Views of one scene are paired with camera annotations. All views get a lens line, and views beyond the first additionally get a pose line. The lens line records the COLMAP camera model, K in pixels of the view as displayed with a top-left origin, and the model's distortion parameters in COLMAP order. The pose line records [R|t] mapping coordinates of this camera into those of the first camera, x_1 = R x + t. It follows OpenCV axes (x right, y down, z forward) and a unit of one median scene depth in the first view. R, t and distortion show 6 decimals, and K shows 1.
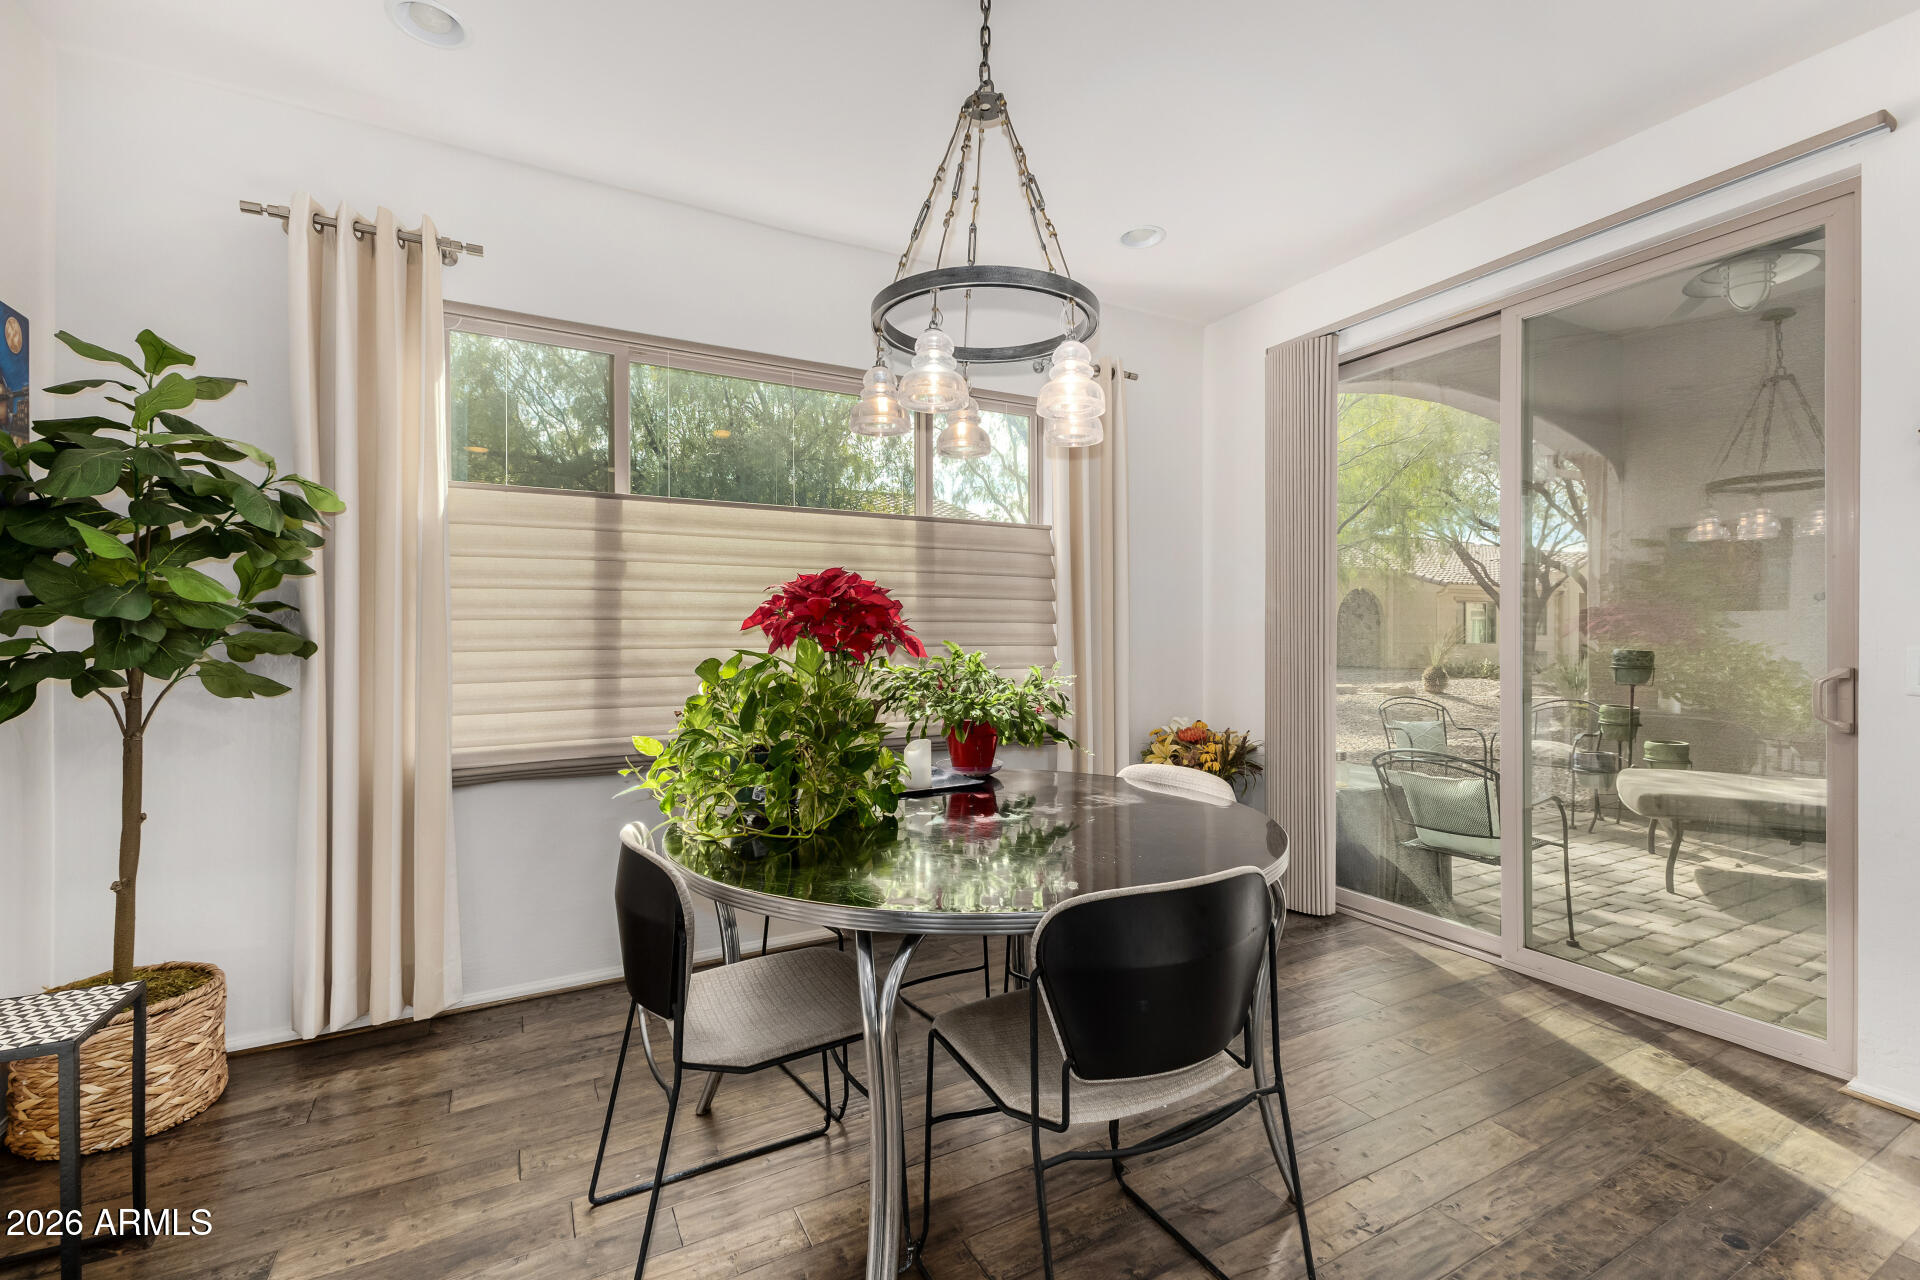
lens RADIAL K [[834.6, 0, 964.1], [0, 834.6, 637.3], [0, 0, 1]] dist [0.008346, -0.001198]
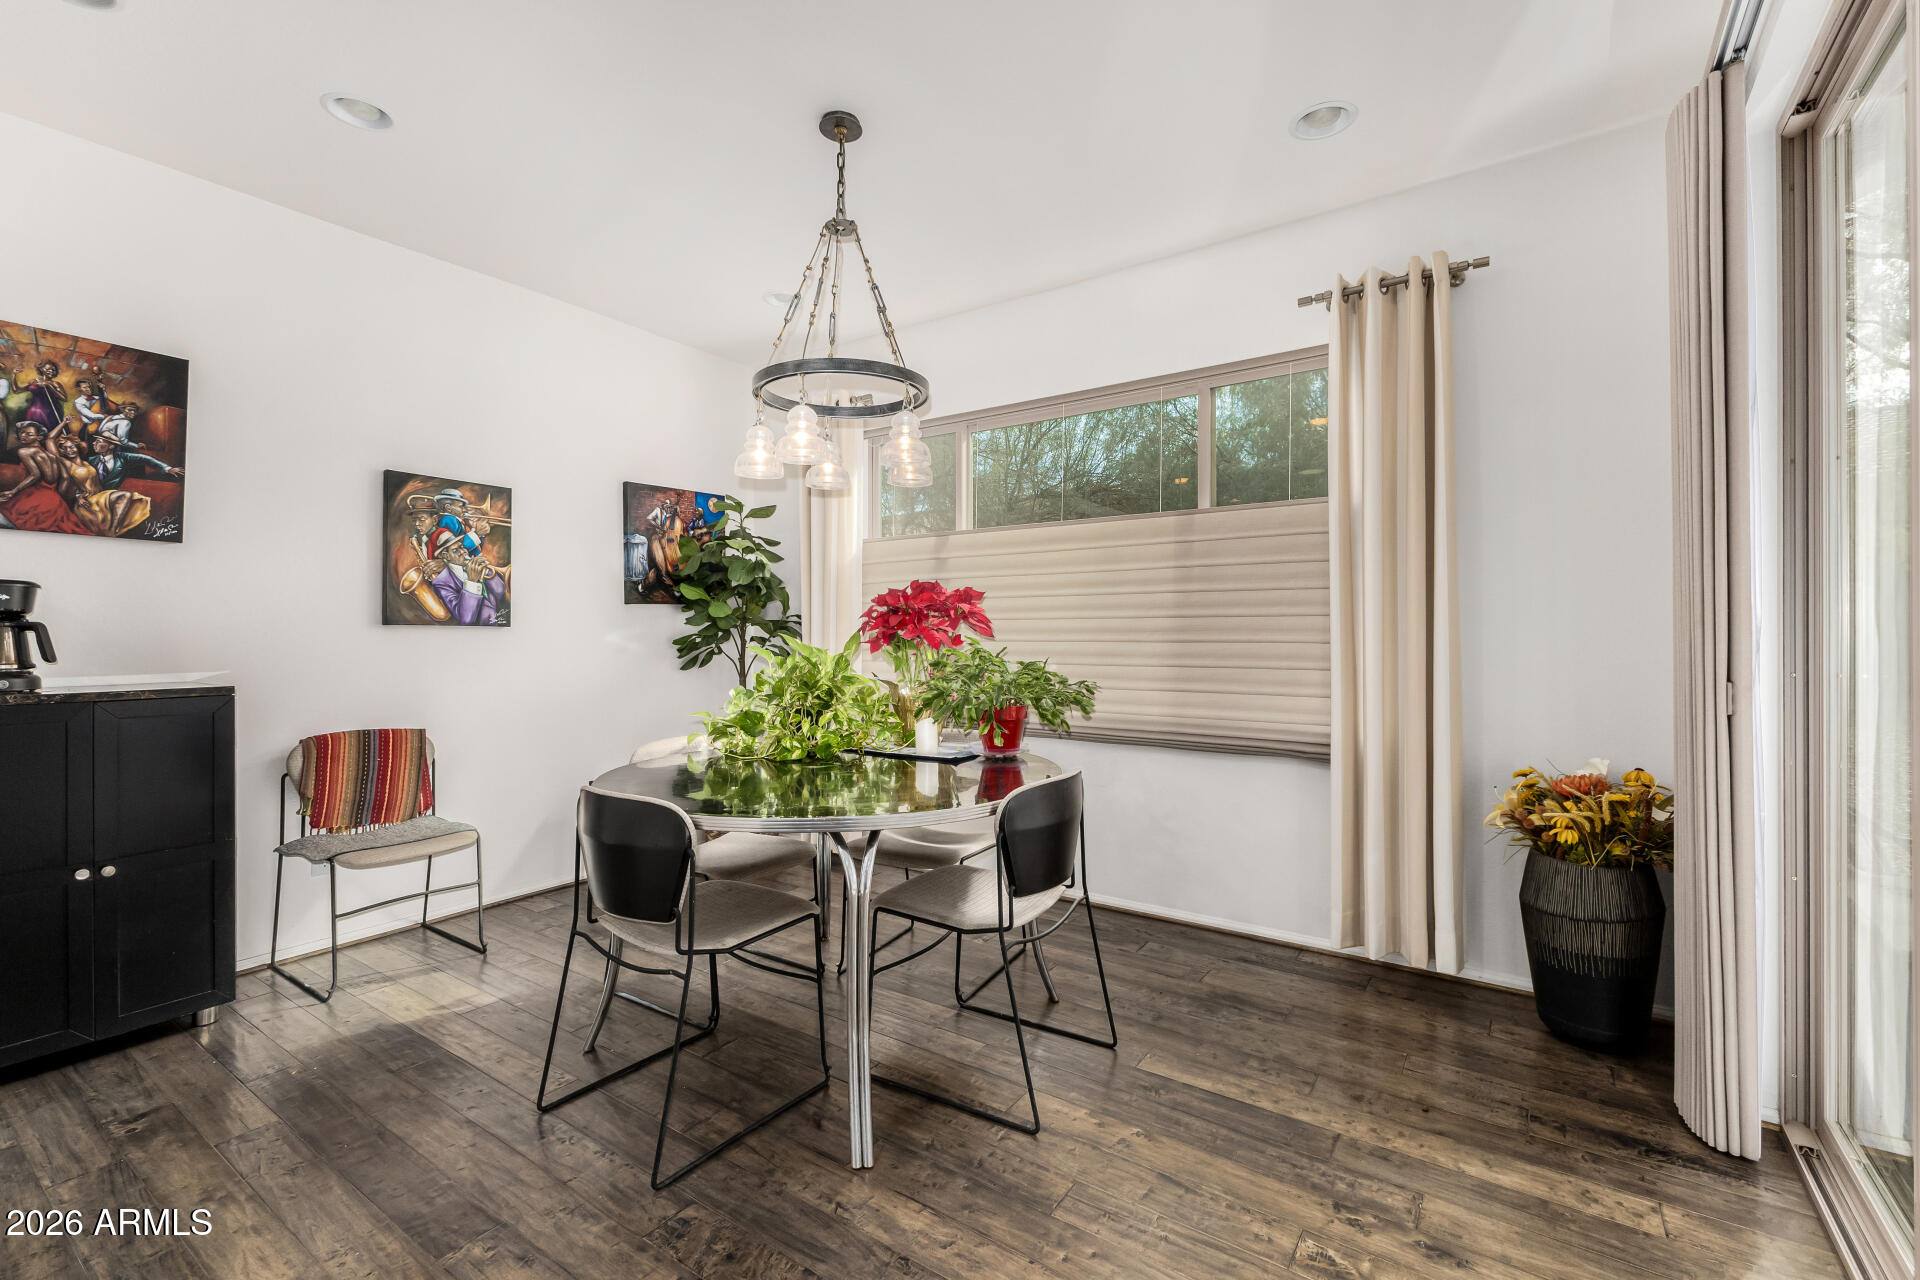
lens RADIAL K [[834.6, 0, 954.3], [0, 834.6, 635.0], [0, 0, 1]] dist [0.008346, -0.001198]
pose [[0.443197, 0.003672, -0.896417, 1.063117], [-0.000277, 0.999992, 0.003959, -0.001153], [0.896424, -0.001507, 0.443194, 0.489504]]
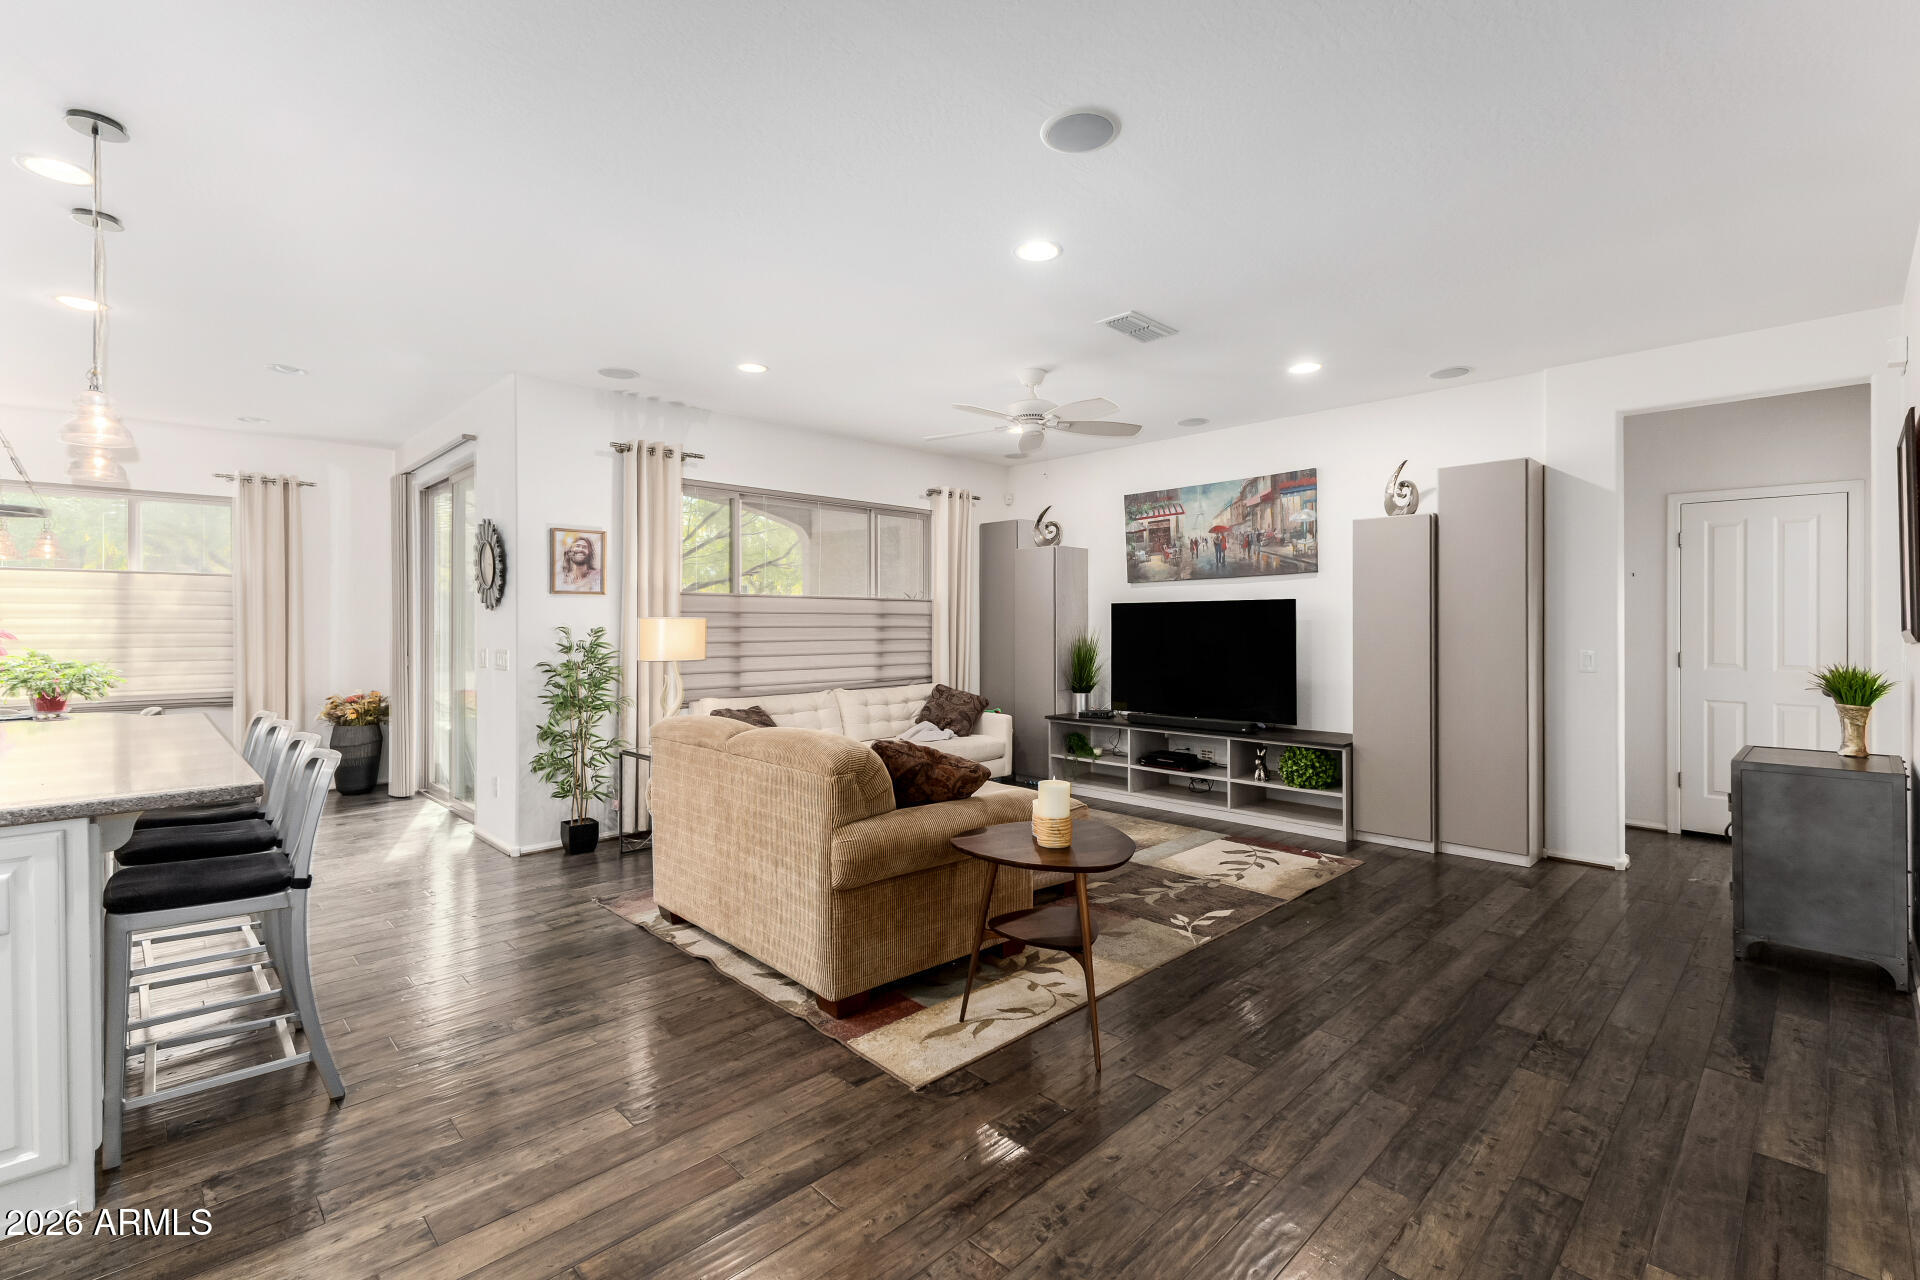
lens RADIAL K [[834.6, 0, 966.1], [0, 834.6, 625.1], [0, 0, 1]] dist [0.008346, -0.001198]
pose [[0.961994, 0.000220, 0.273071, 1.657766], [0.000677, 0.999995, -0.003192, -0.043505], [-0.273070, 0.003255, 0.961989, -1.581308]]
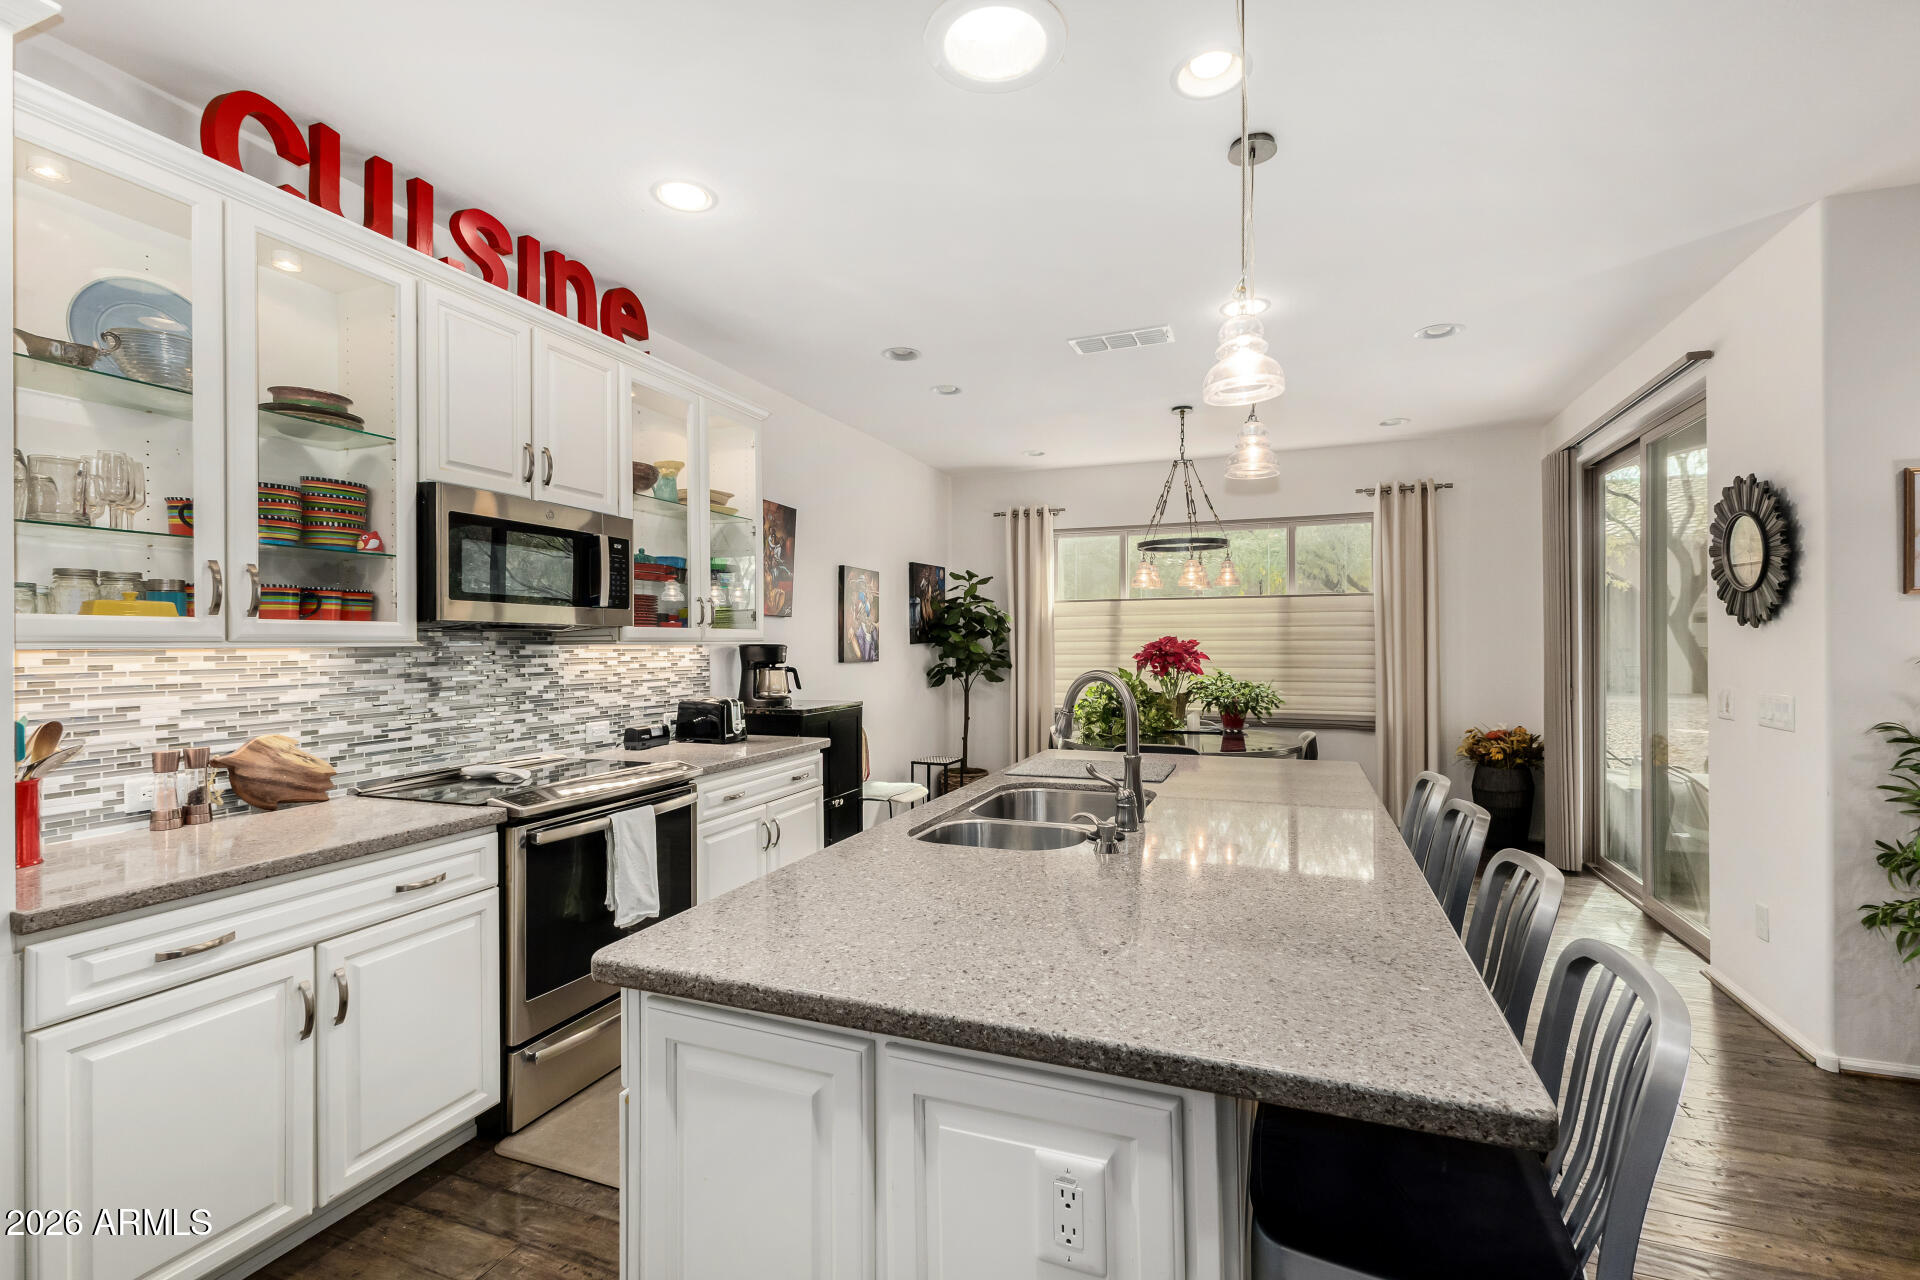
lens RADIAL K [[834.6, 0, 972.7], [0, 834.6, 646.2], [0, 0, 1]] dist [0.008346, -0.001198]
pose [[0.647226, 0.002735, -0.762294, 1.307047], [0.001256, 0.999988, 0.004654, -0.067024], [0.762297, -0.003970, 0.647215, -0.938207]]
